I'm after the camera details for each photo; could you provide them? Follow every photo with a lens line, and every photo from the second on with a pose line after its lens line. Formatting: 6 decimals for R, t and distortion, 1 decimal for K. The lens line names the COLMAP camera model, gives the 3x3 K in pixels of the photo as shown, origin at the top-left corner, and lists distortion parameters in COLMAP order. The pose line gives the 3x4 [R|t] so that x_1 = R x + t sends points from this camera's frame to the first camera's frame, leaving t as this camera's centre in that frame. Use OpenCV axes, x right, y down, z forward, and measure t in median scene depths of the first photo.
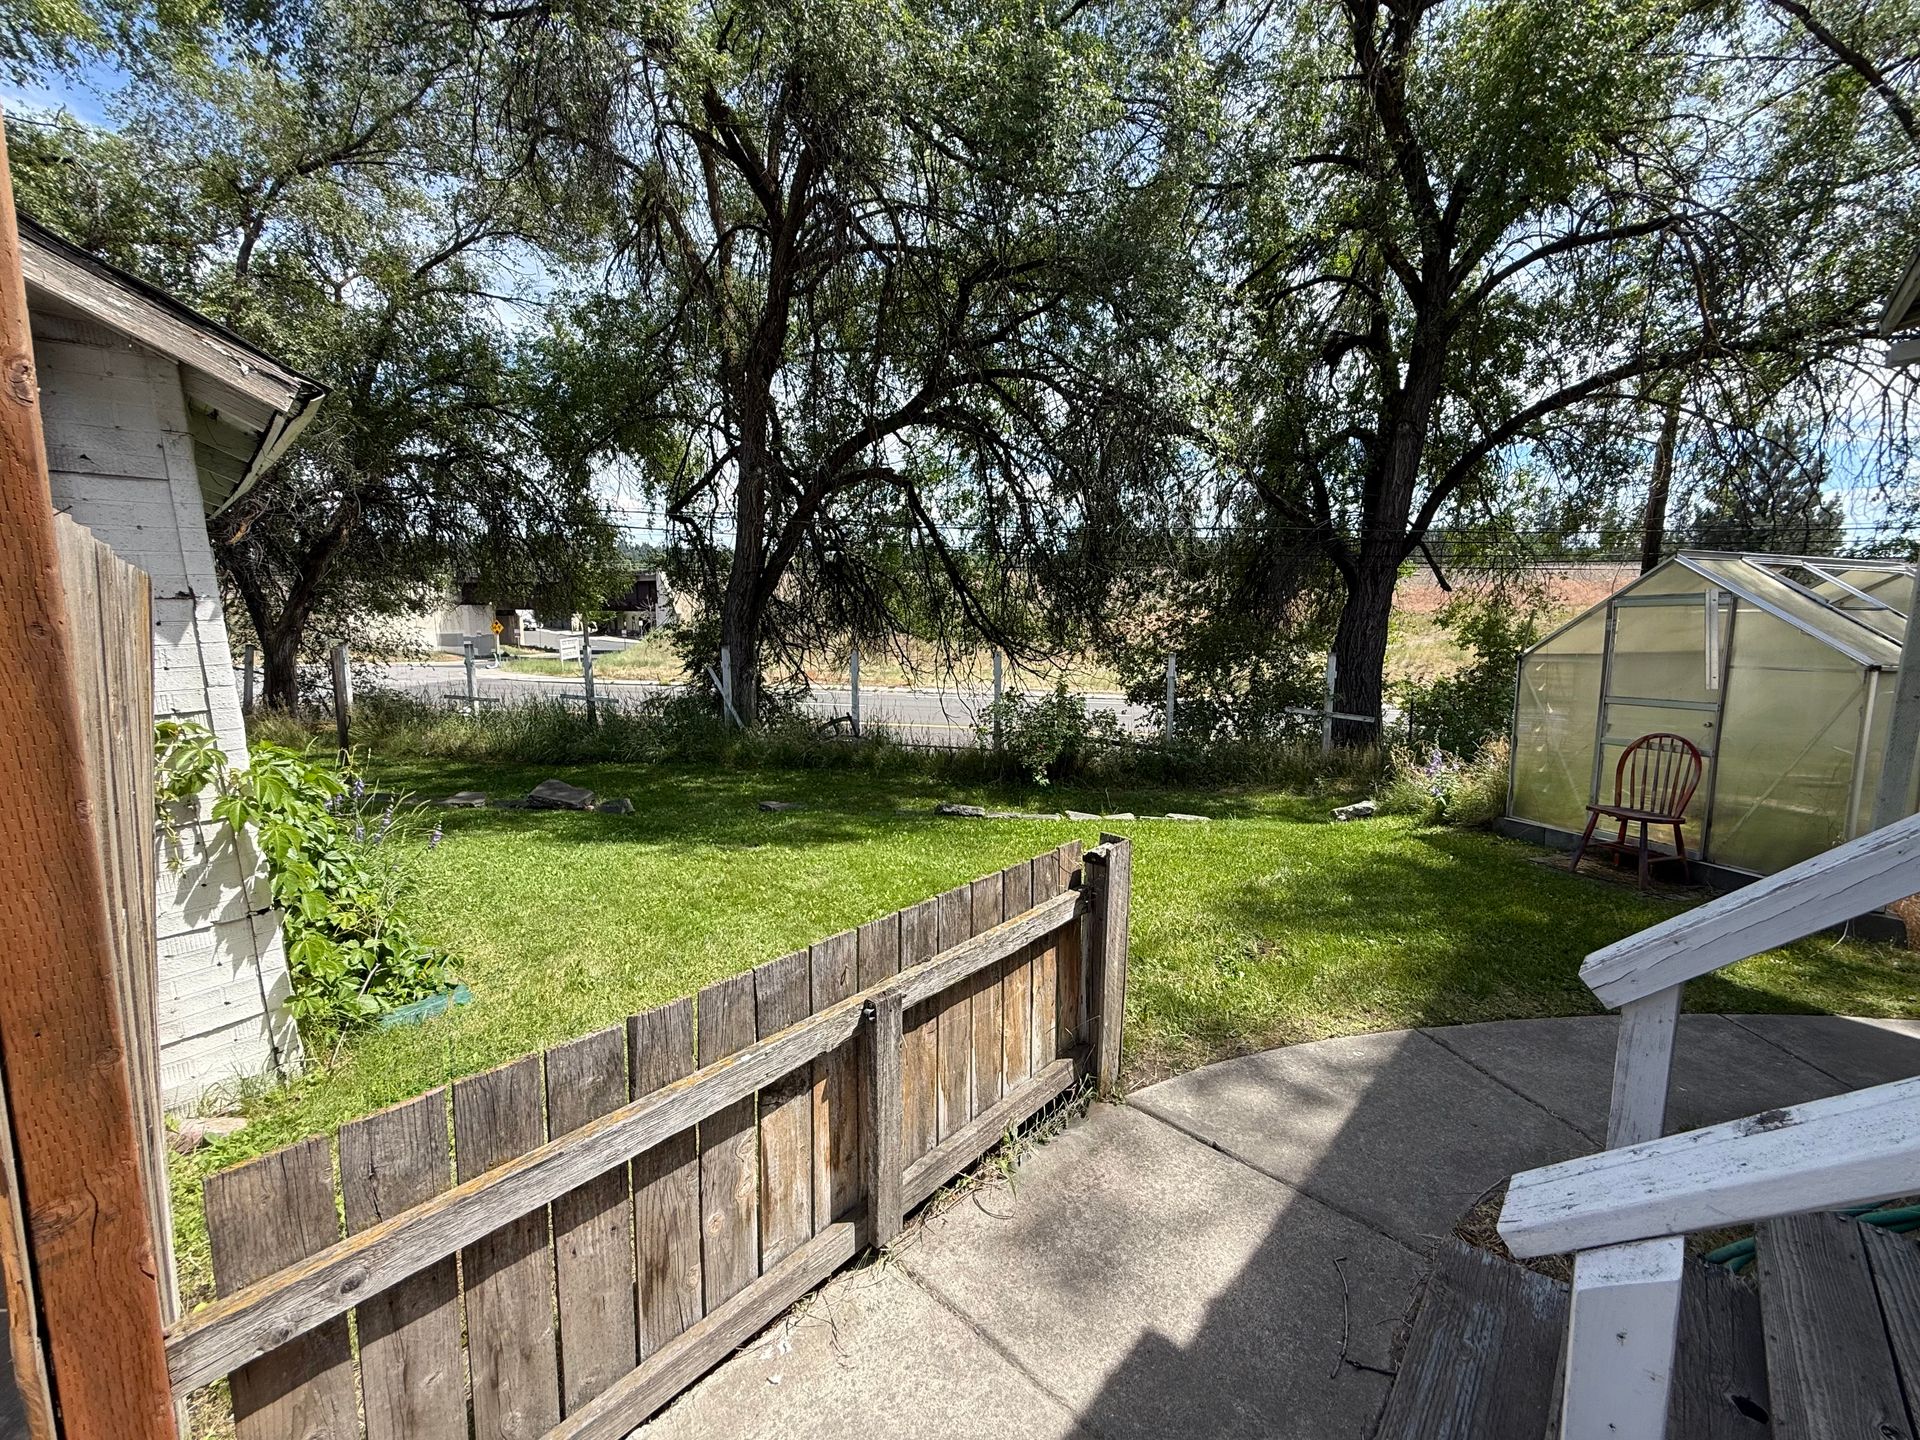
lens RADIAL K [[760.3, 0, 961.1], [0, 760.3, 721.6], [0, 0, 1]] dist [-0.000791, 0.000016]
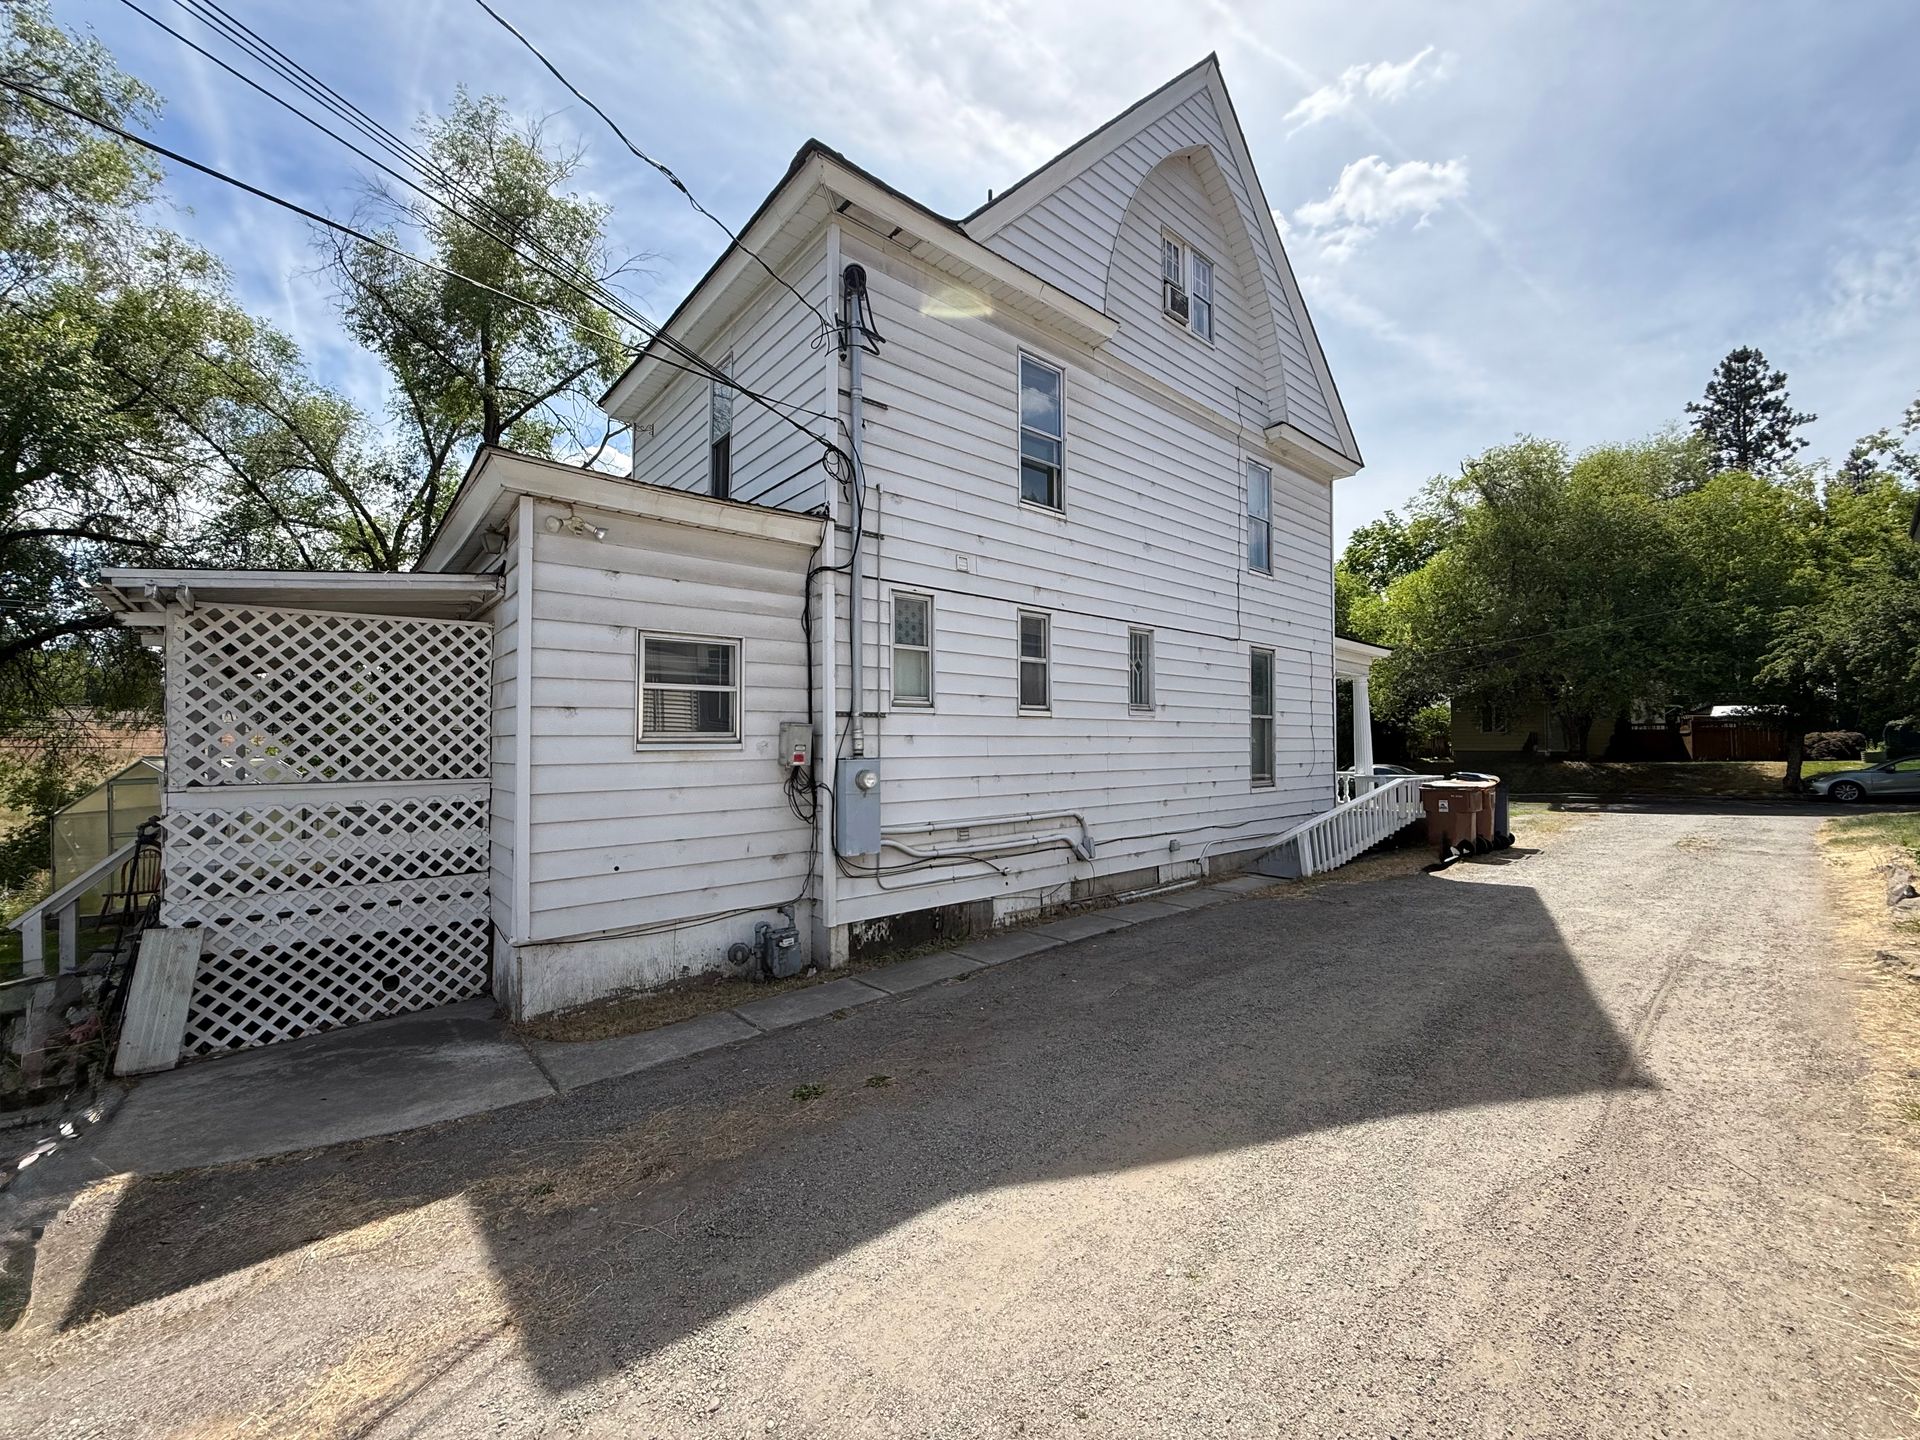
lens RADIAL K [[760.3, 0, 962.4], [0, 760.3, 727.8], [0, 0, 1]] dist [-0.000791, 0.000016]
pose [[0.101655, 0.023663, 0.994538, -0.278694], [0.150521, 0.987842, -0.038889, 0.033822], [-0.983366, 0.153652, 0.096858, -0.447680]]
